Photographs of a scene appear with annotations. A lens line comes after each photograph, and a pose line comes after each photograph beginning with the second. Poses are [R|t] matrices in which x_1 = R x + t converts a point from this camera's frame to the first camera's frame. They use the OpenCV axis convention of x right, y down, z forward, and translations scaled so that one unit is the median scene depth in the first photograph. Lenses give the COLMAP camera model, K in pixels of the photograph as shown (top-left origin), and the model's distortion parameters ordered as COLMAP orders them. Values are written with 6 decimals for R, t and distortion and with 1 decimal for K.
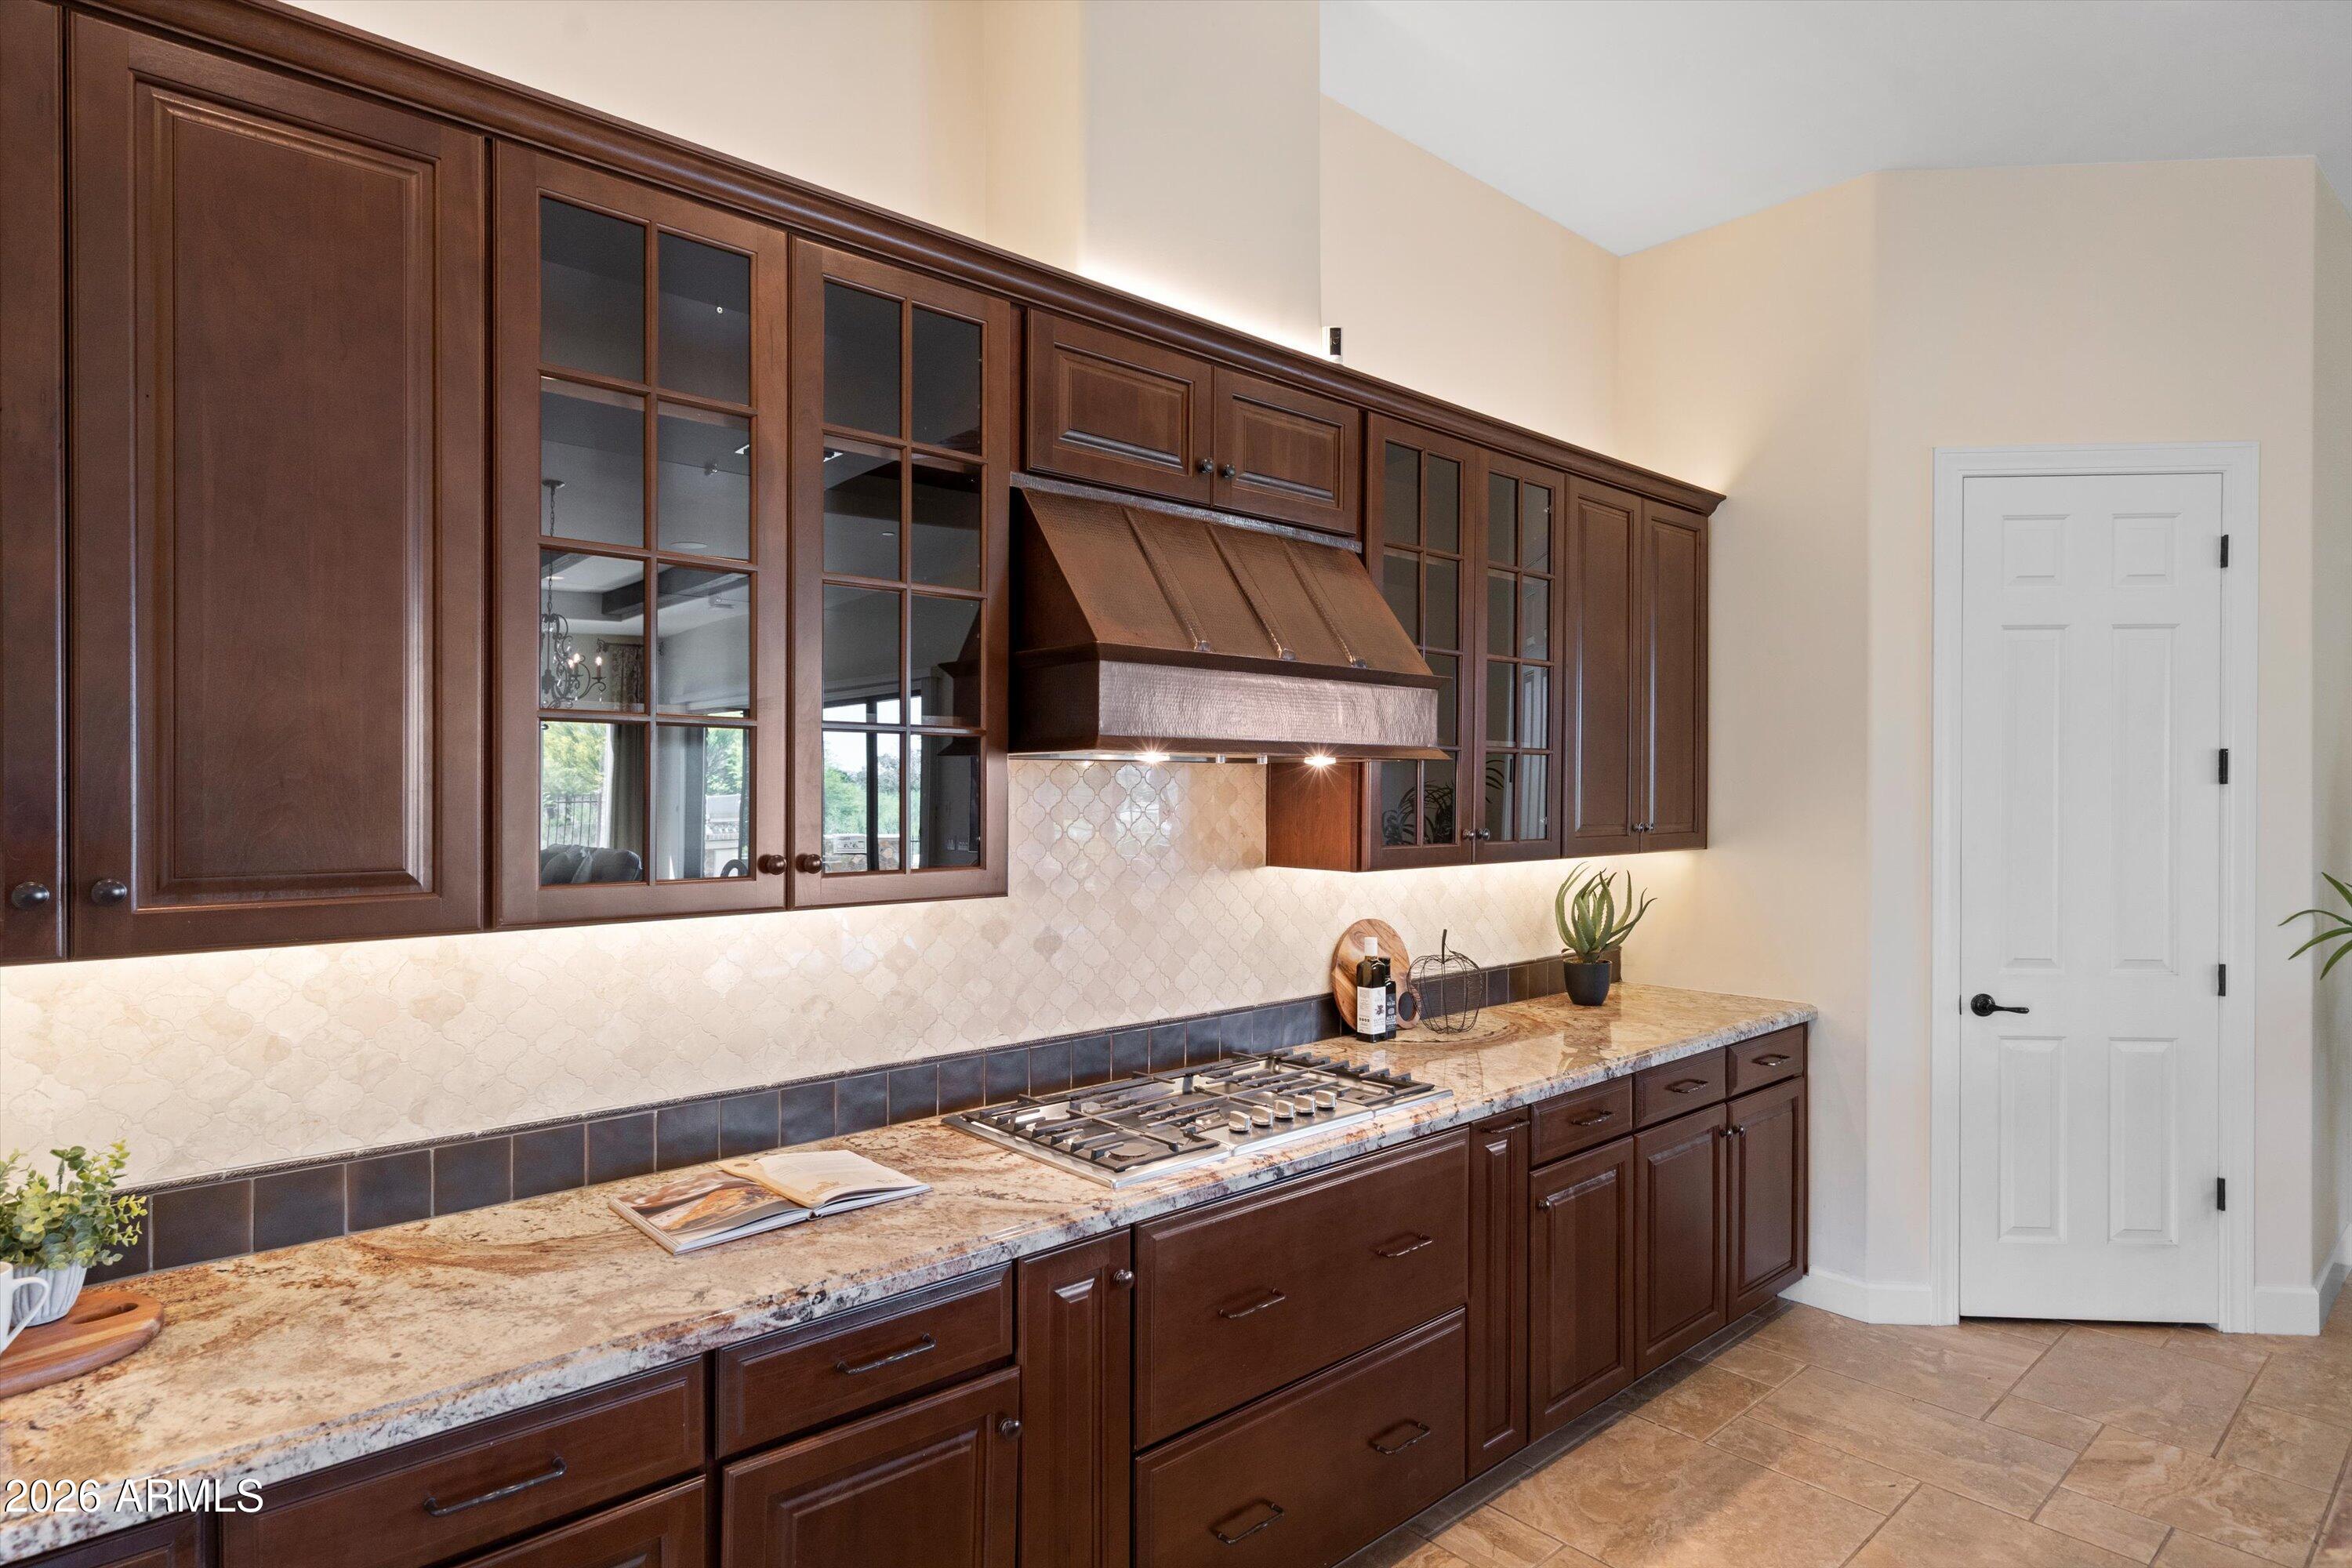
lens RADIAL K [[1265.8, 0, 1159.5], [0, 1265.8, 795.5], [0, 0, 1]] dist [0.002181, 0.002962]
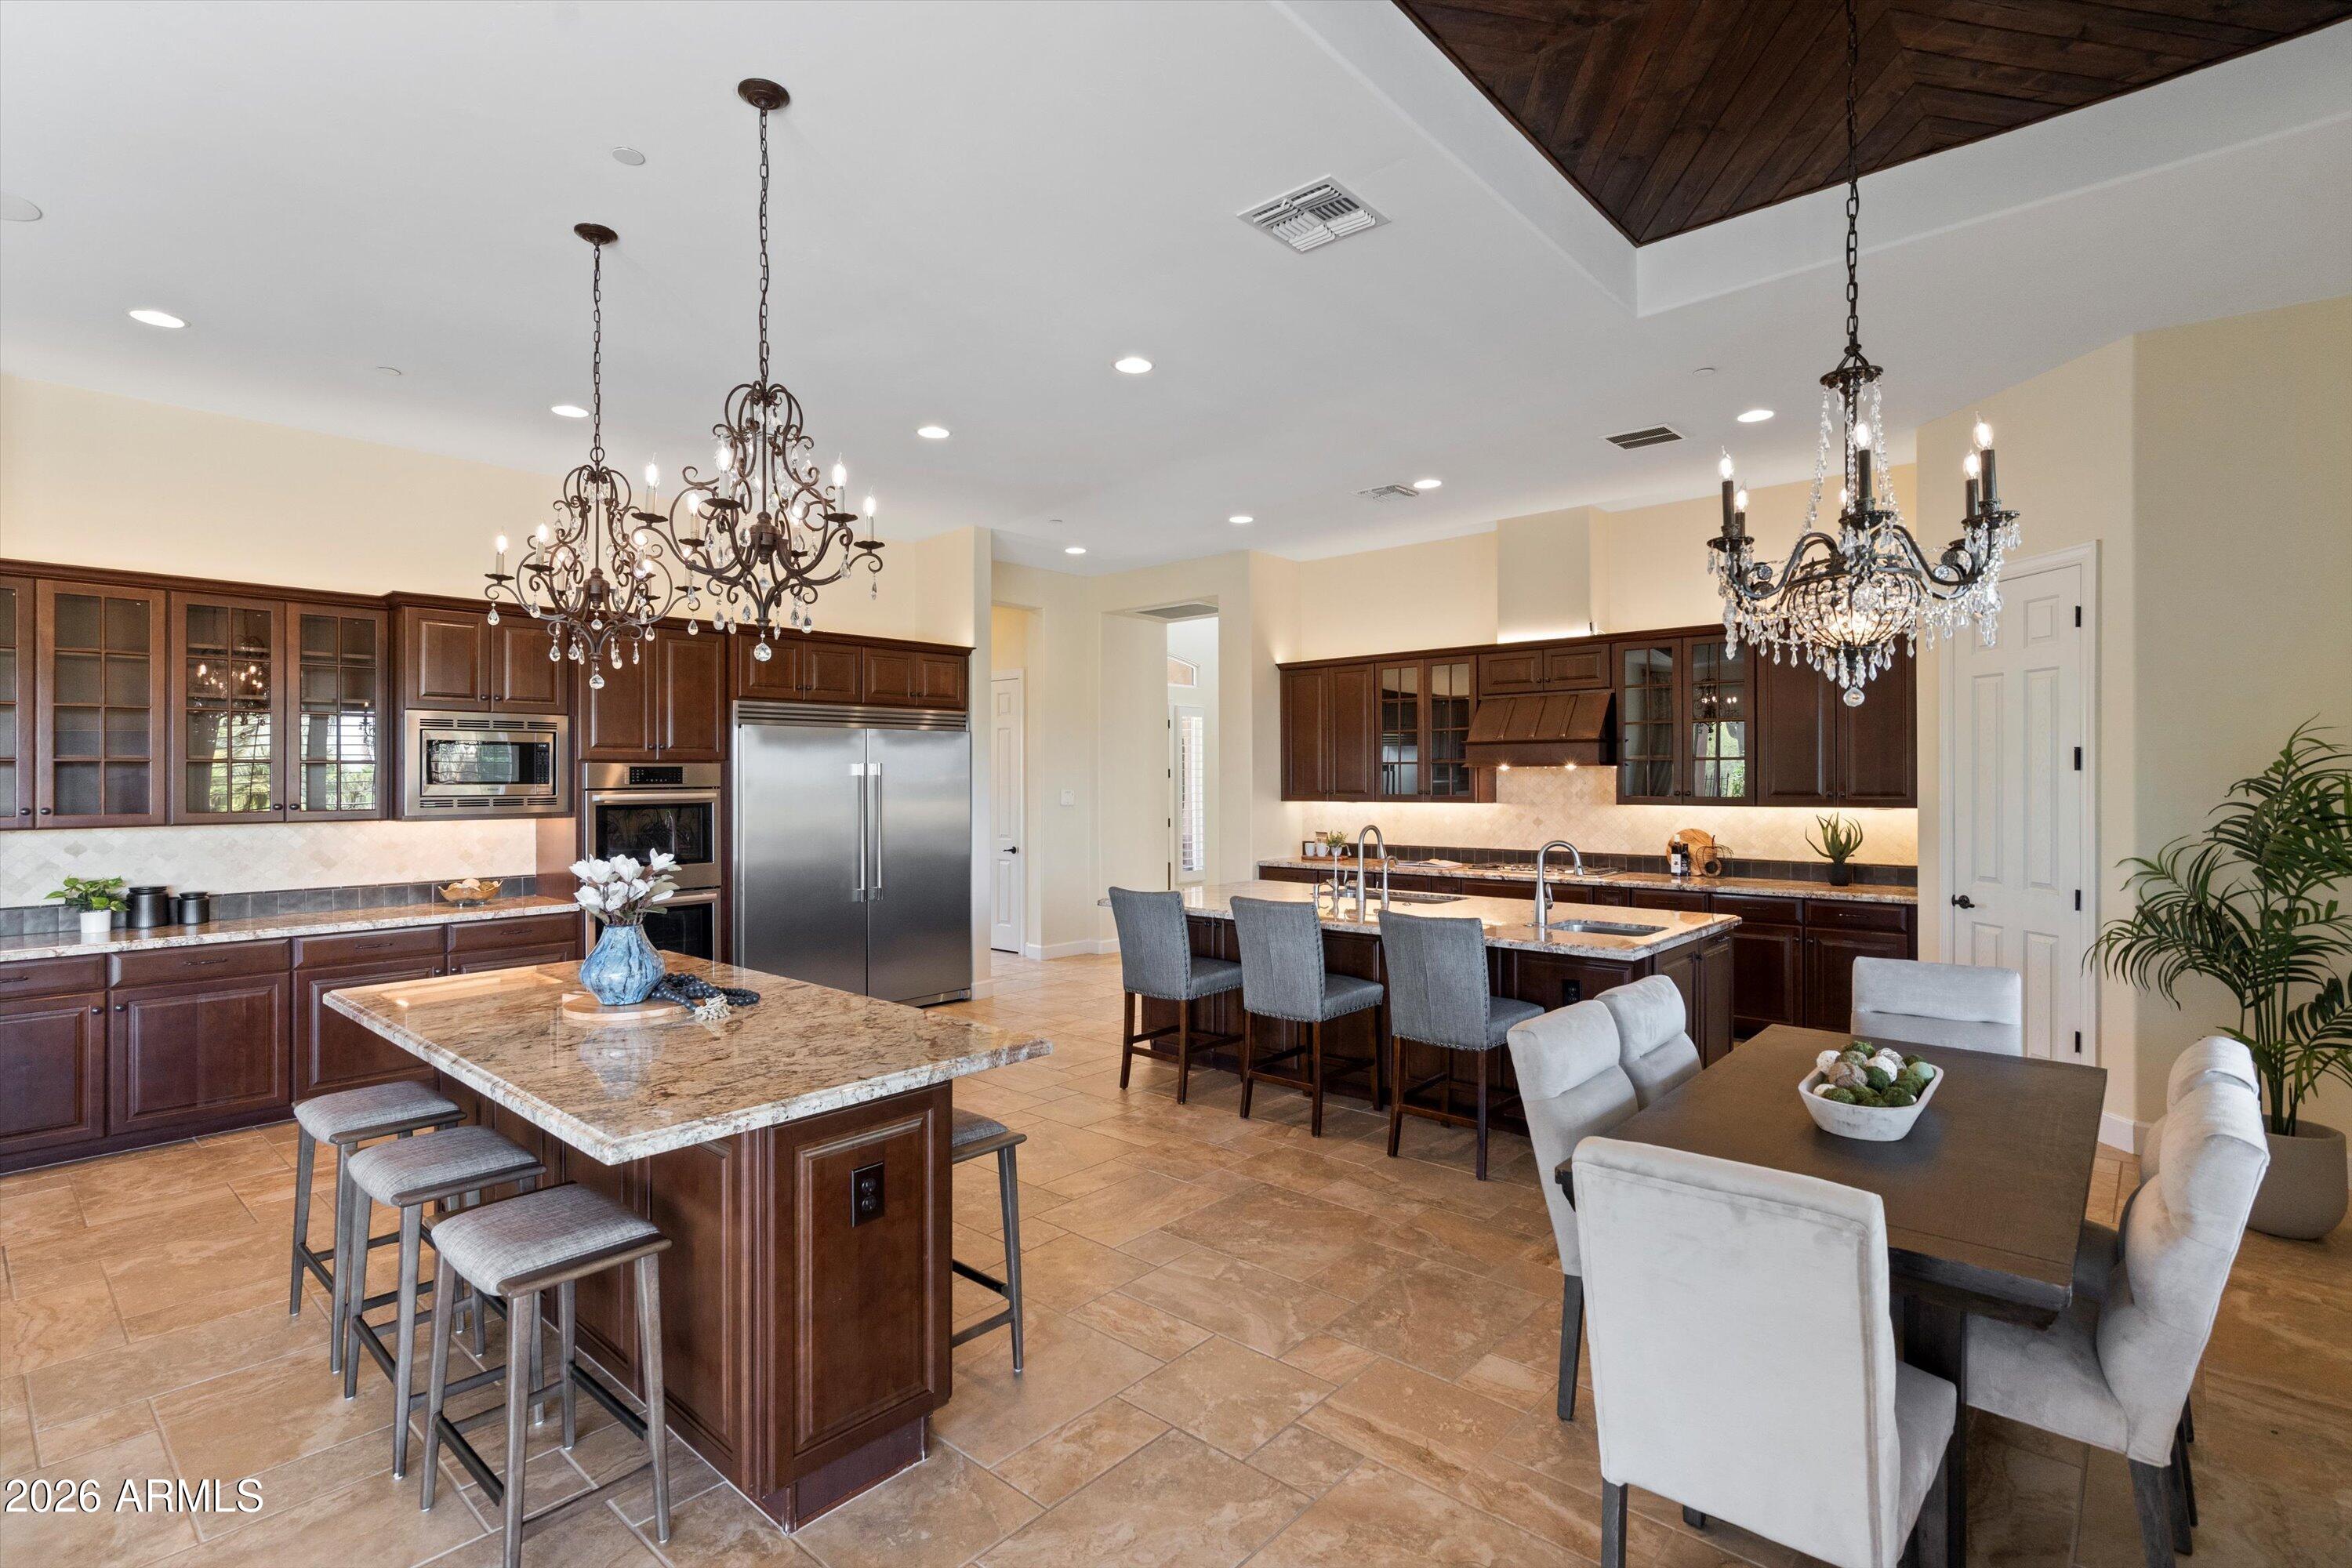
lens RADIAL K [[1099.3, 0, 1186.0], [0, 1099.3, 778.8], [0, 0, 1]] dist [-0.002237, -0.000966]
pose [[0.119815, -0.001680, -0.992795, 3.113394], [-0.002824, 0.999994, -0.002033, 0.011901], [0.992792, 0.003047, 0.119810, -0.325592]]
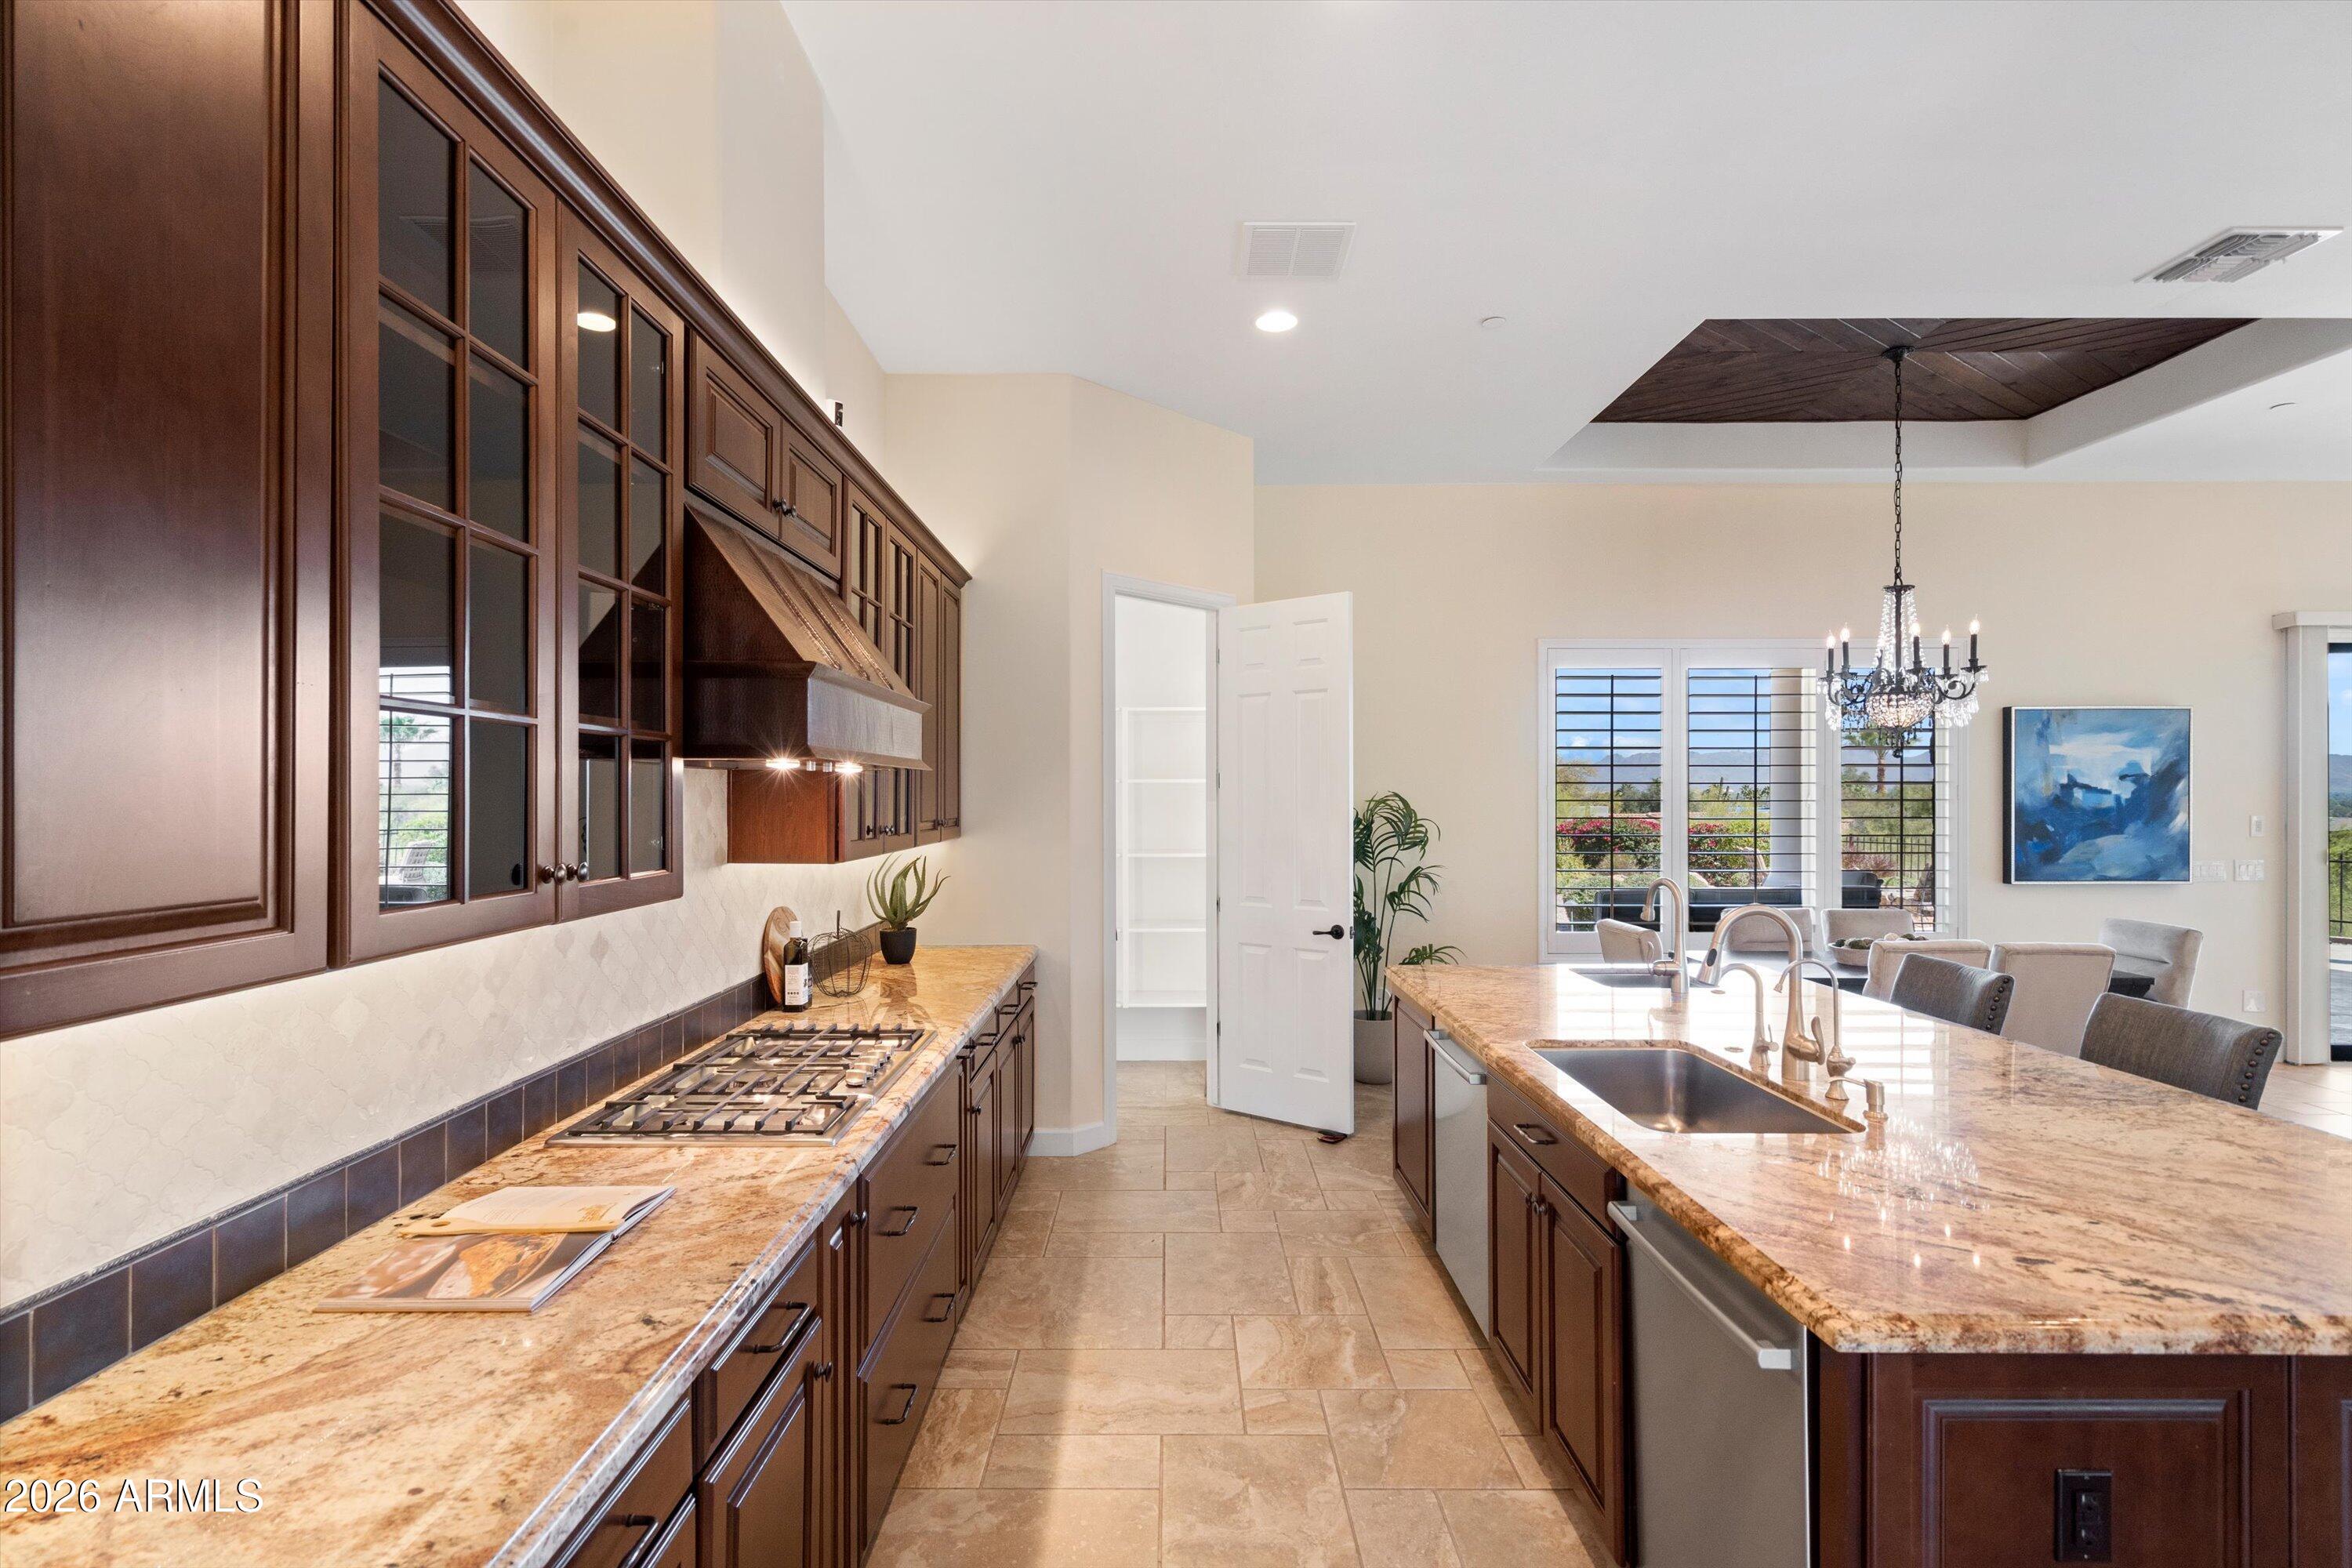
lens RADIAL K [[1099.3, 0, 1188.6], [0, 1099.3, 790.3], [0, 0, 1]] dist [-0.002237, -0.000966]
pose [[0.649606, 0.003660, 0.760262, -0.507203], [0.003358, 0.999965, -0.007684, 0.001554], [-0.760264, 0.007544, 0.649571, 0.105675]]
